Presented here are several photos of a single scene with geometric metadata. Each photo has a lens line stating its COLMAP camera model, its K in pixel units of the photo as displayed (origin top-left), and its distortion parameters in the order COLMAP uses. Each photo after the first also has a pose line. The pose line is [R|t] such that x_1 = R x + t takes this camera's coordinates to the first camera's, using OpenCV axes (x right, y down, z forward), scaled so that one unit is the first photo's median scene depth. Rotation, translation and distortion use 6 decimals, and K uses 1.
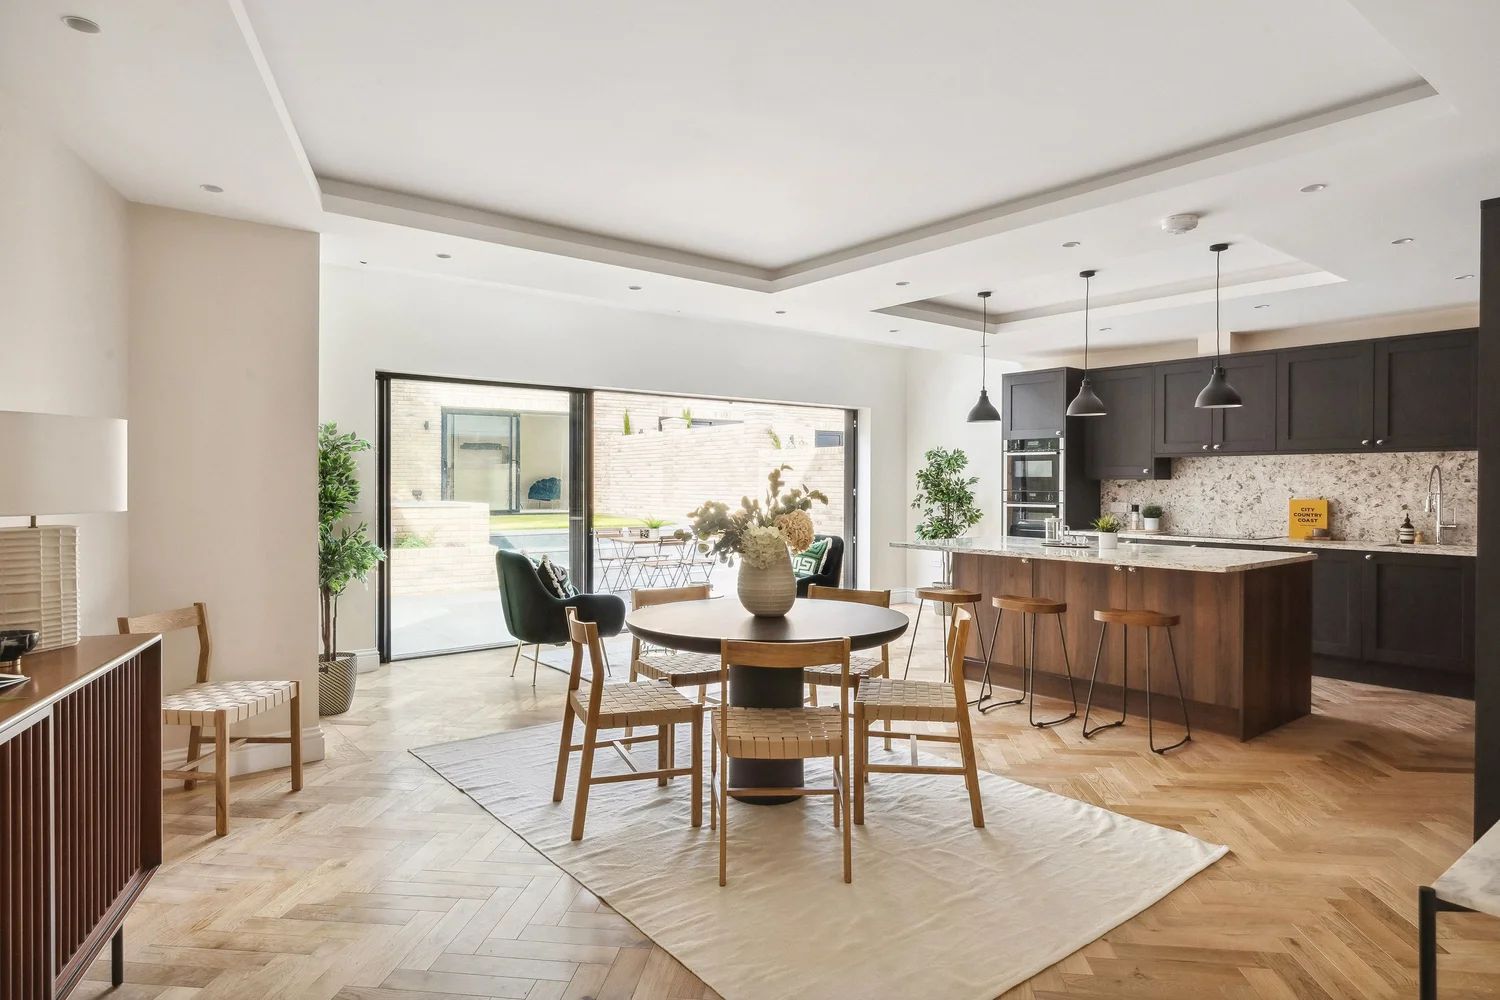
lens RADIAL K [[868.4, 0, 751.0], [0, 868.4, 493.7], [0, 0, 1]] dist [-0.001509, -0.000463]
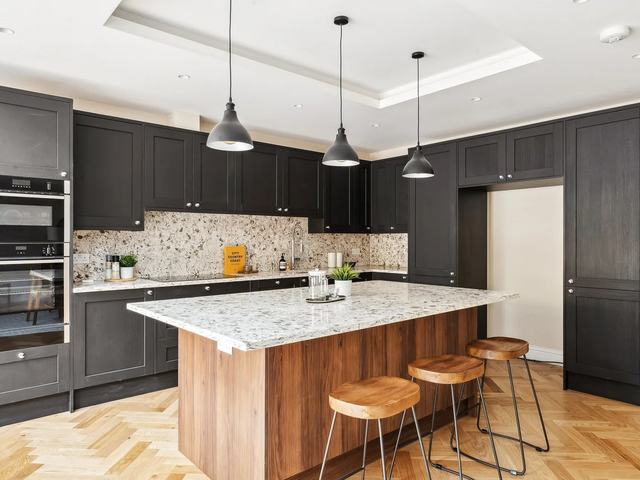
lens RADIAL K [[447.4, 0, 319.8], [0, 447.4, 239.1], [0, 0, 1]] dist [0.001300, 0.000381]
pose [[-0.037671, -0.004638, 0.999279, -0.100255], [0.011482, 0.999921, 0.005074, -0.006864], [-0.999224, 0.011665, -0.037615, 0.843384]]
